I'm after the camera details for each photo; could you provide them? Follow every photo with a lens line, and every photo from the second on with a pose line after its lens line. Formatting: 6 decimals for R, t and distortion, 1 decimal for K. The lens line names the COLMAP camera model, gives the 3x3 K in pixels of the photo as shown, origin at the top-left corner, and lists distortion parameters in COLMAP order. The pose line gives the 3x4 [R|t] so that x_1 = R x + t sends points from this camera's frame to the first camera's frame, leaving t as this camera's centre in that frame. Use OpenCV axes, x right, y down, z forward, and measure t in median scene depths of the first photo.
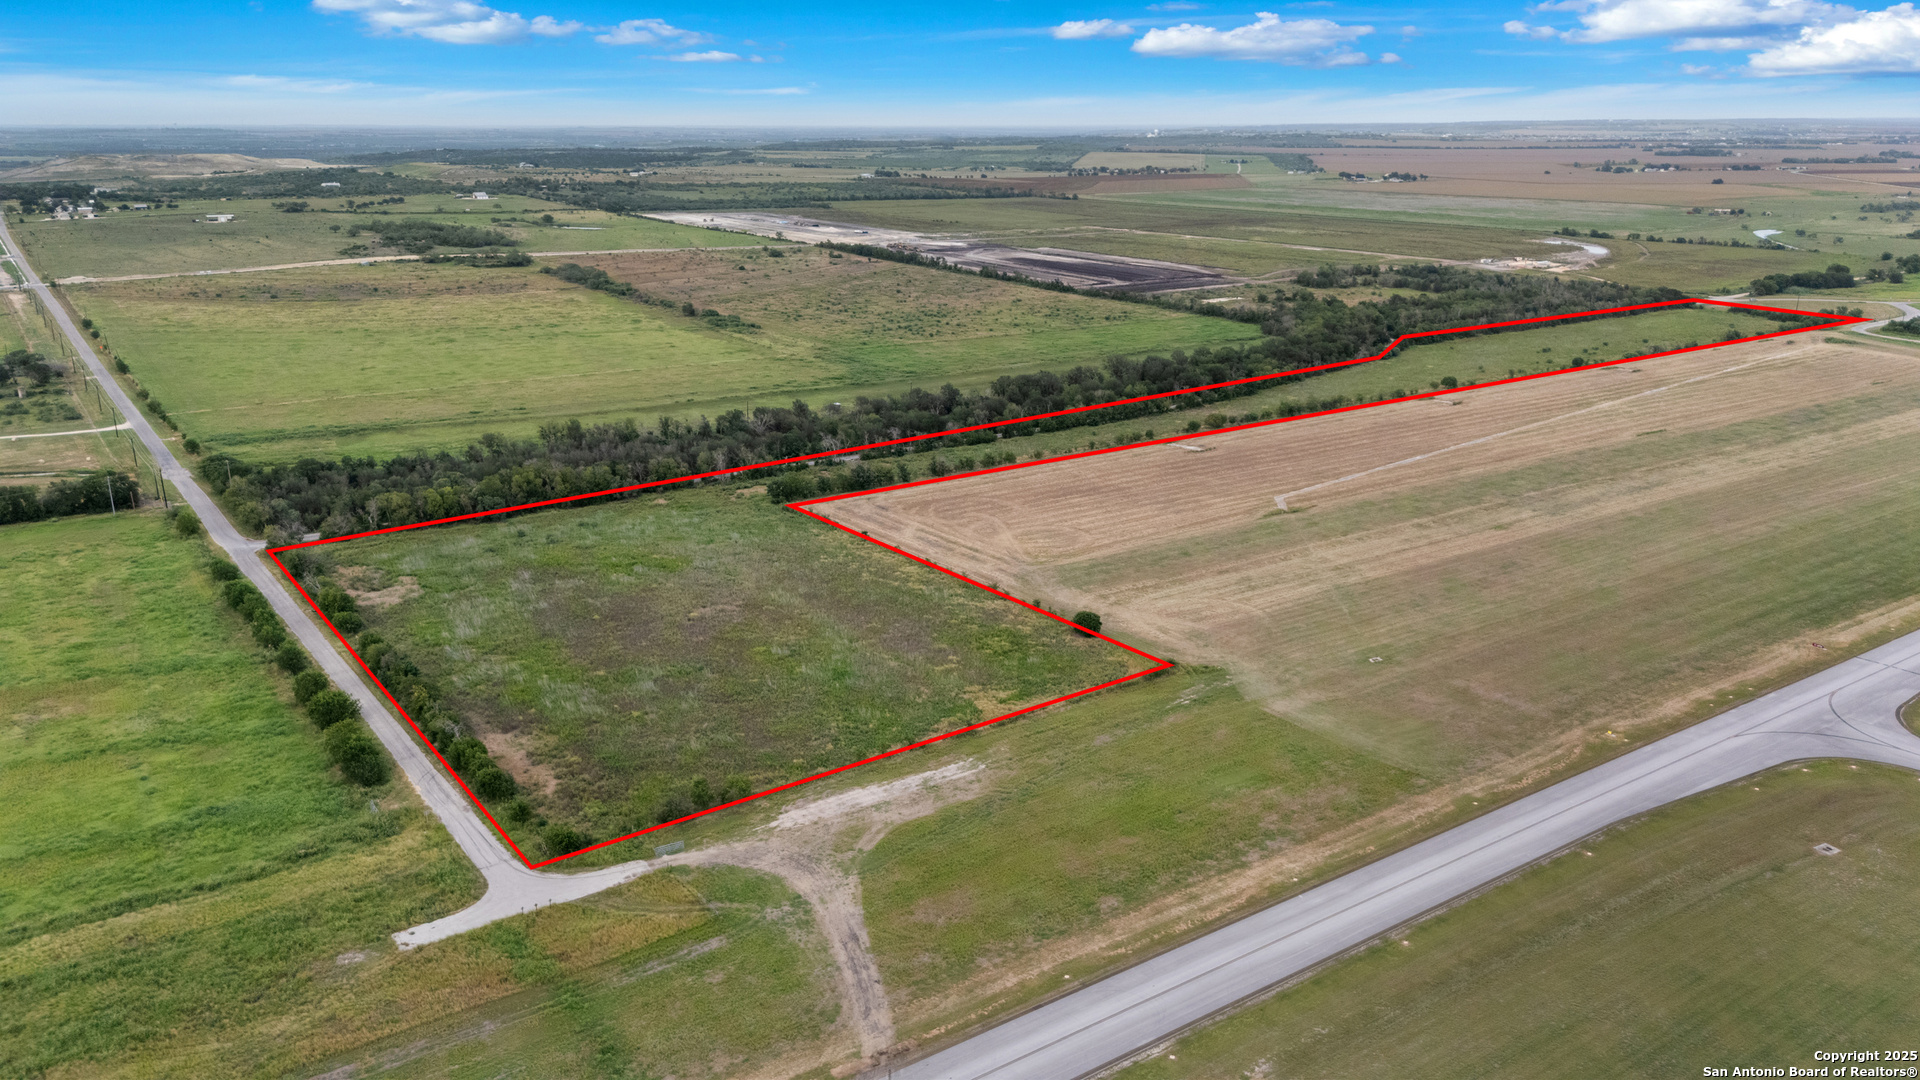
lens RADIAL K [[1413.5, 0, 960.0], [0, 1413.5, 540.0], [0, 0, 1]] dist [0.076491, -0.085605]
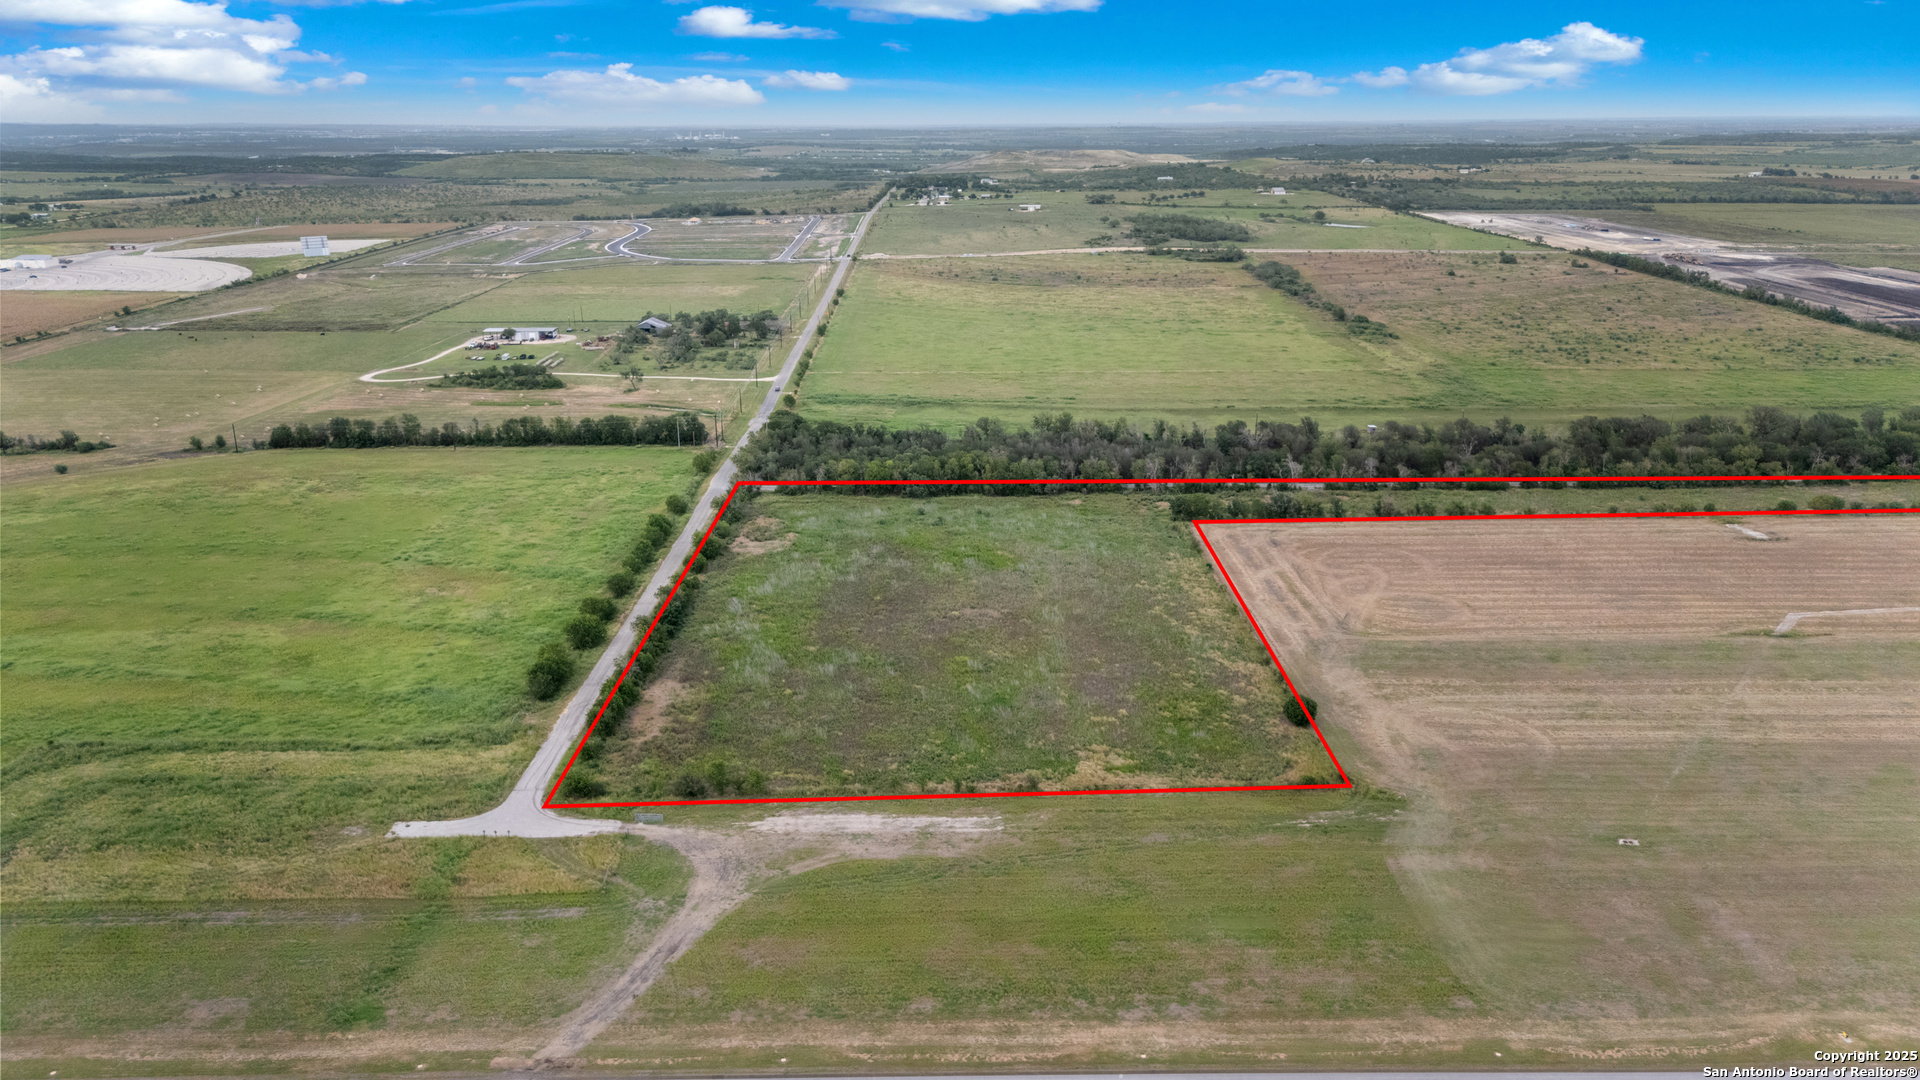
lens RADIAL K [[1413.5, 0, 960.0], [0, 1413.5, 540.0], [0, 0, 1]] dist [0.076491, -0.085605]
pose [[0.825146, 0.158981, -0.542088, 0.302129], [-0.157088, 0.986311, 0.050147, -0.042891], [0.542640, 0.043777, 0.838824, 0.136569]]
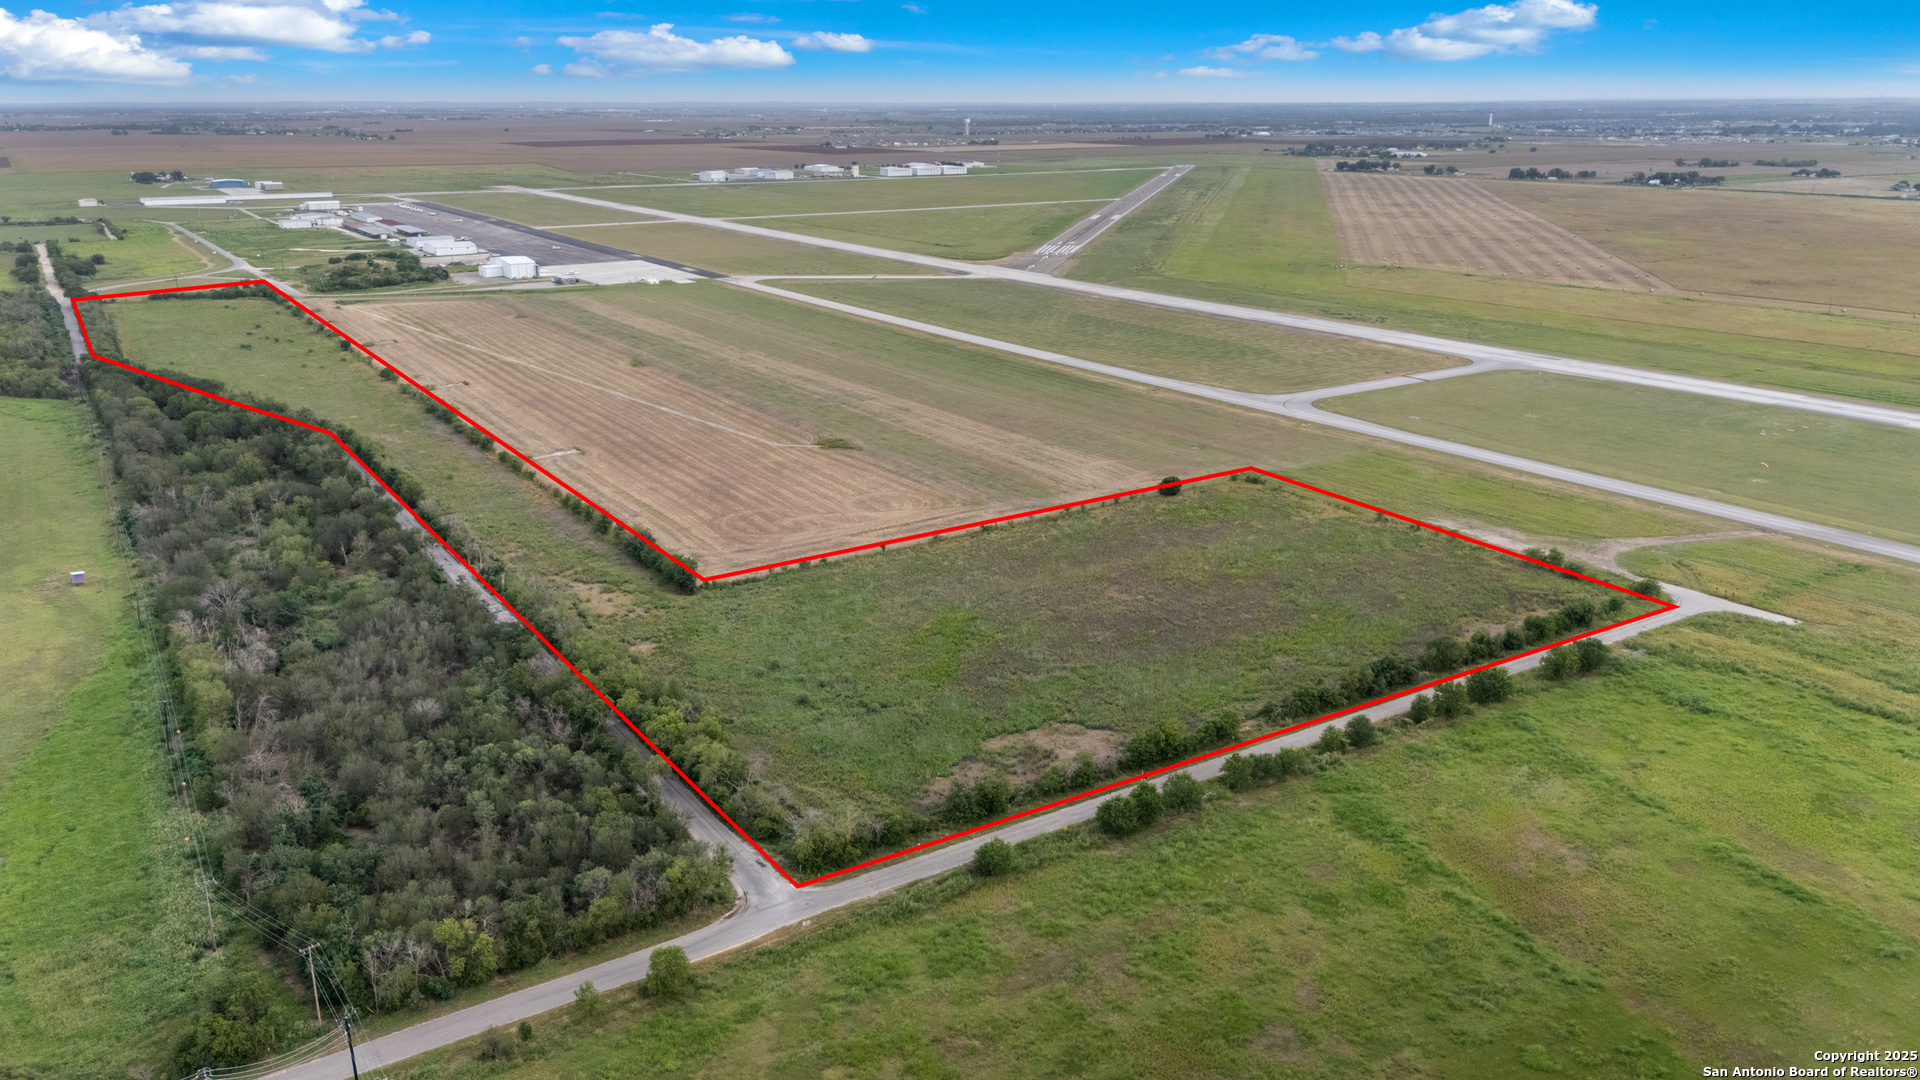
lens RADIAL K [[1463.4, 0, 894.9], [0, 1463.4, 545.9], [0, 0, 1]] dist [-0.112774, 0.357845]
pose [[0.080590, -0.290657, 0.953427, -1.000707], [0.300894, 0.919008, 0.254730, -0.251109], [-0.950246, 0.266352, 0.161519, 0.852548]]
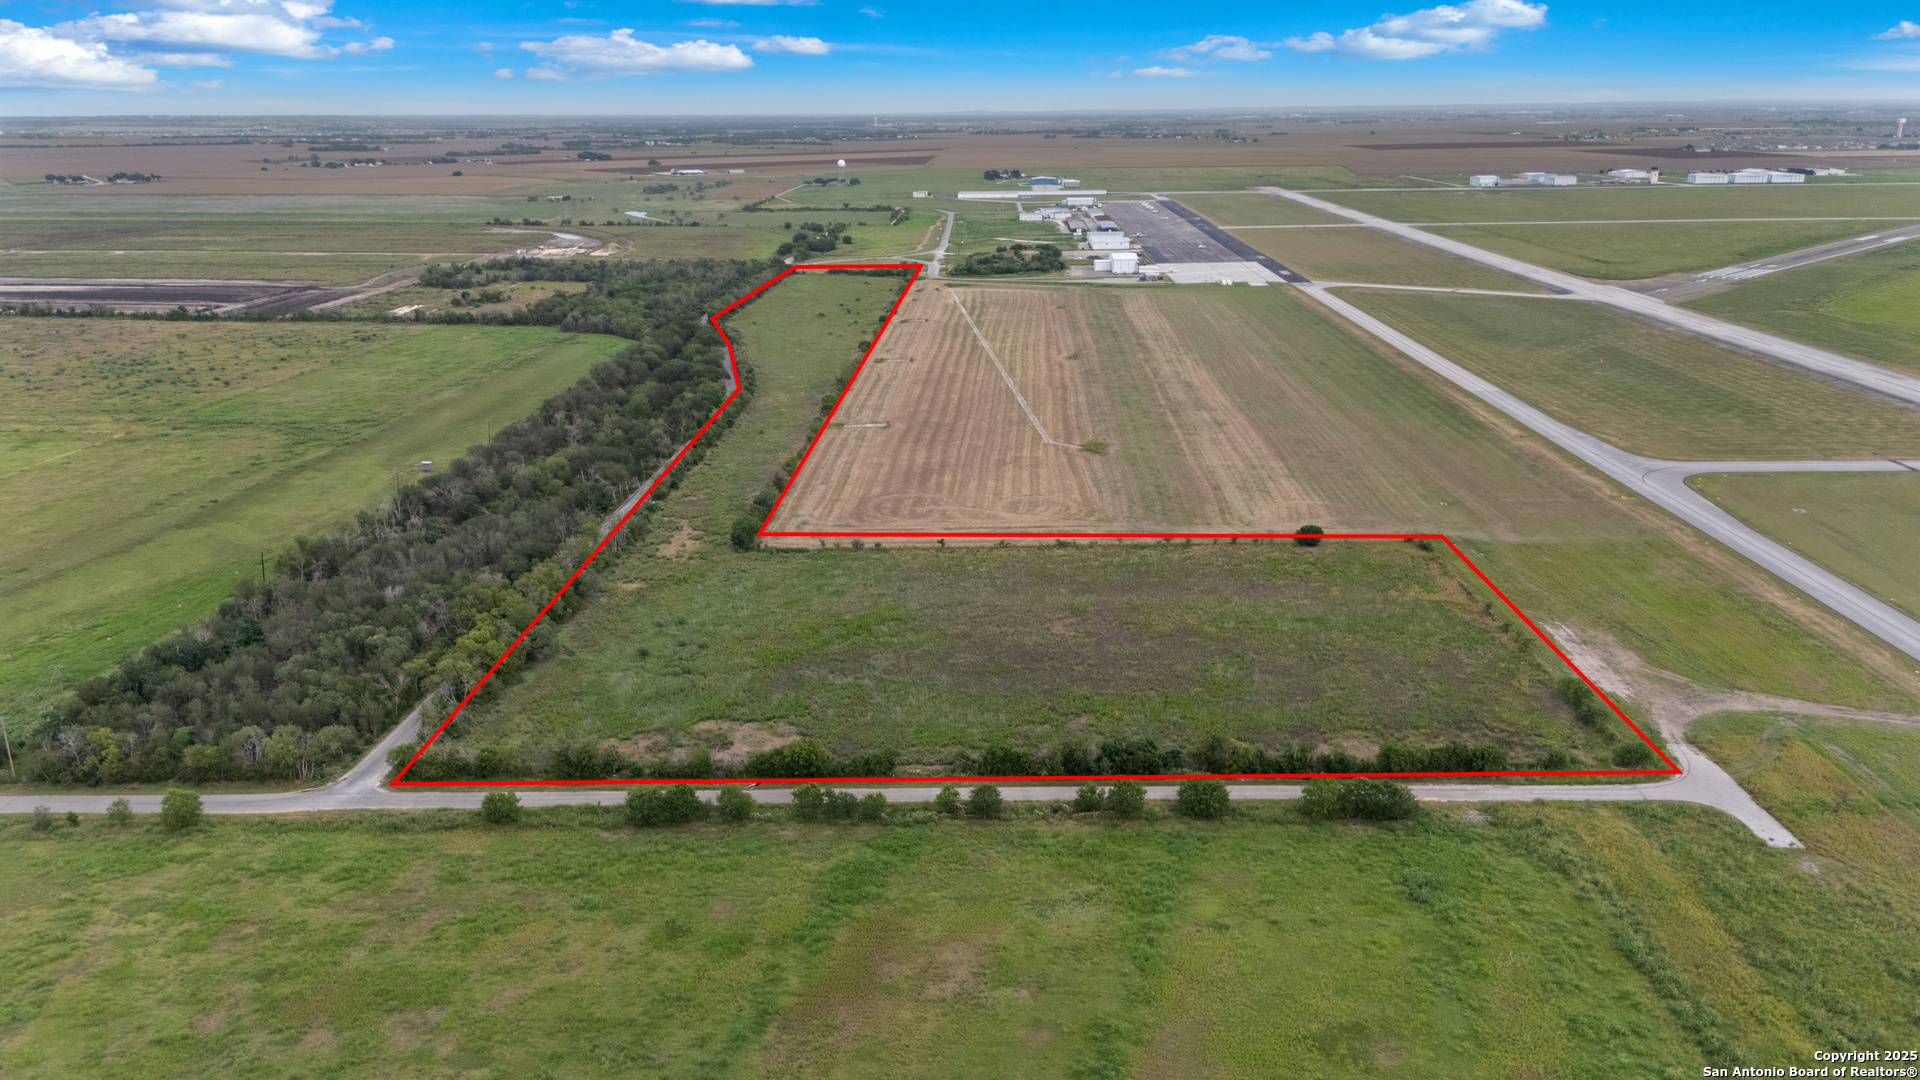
lens RADIAL K [[1413.5, 0, 960.0], [0, 1413.5, 540.0], [0, 0, 1]] dist [0.076491, -0.085605]
pose [[0.595210, -0.235030, 0.768431, -0.808757], [0.233377, 0.965613, 0.114571, -0.114145], [-0.768935, 0.111140, 0.629593, 0.396645]]
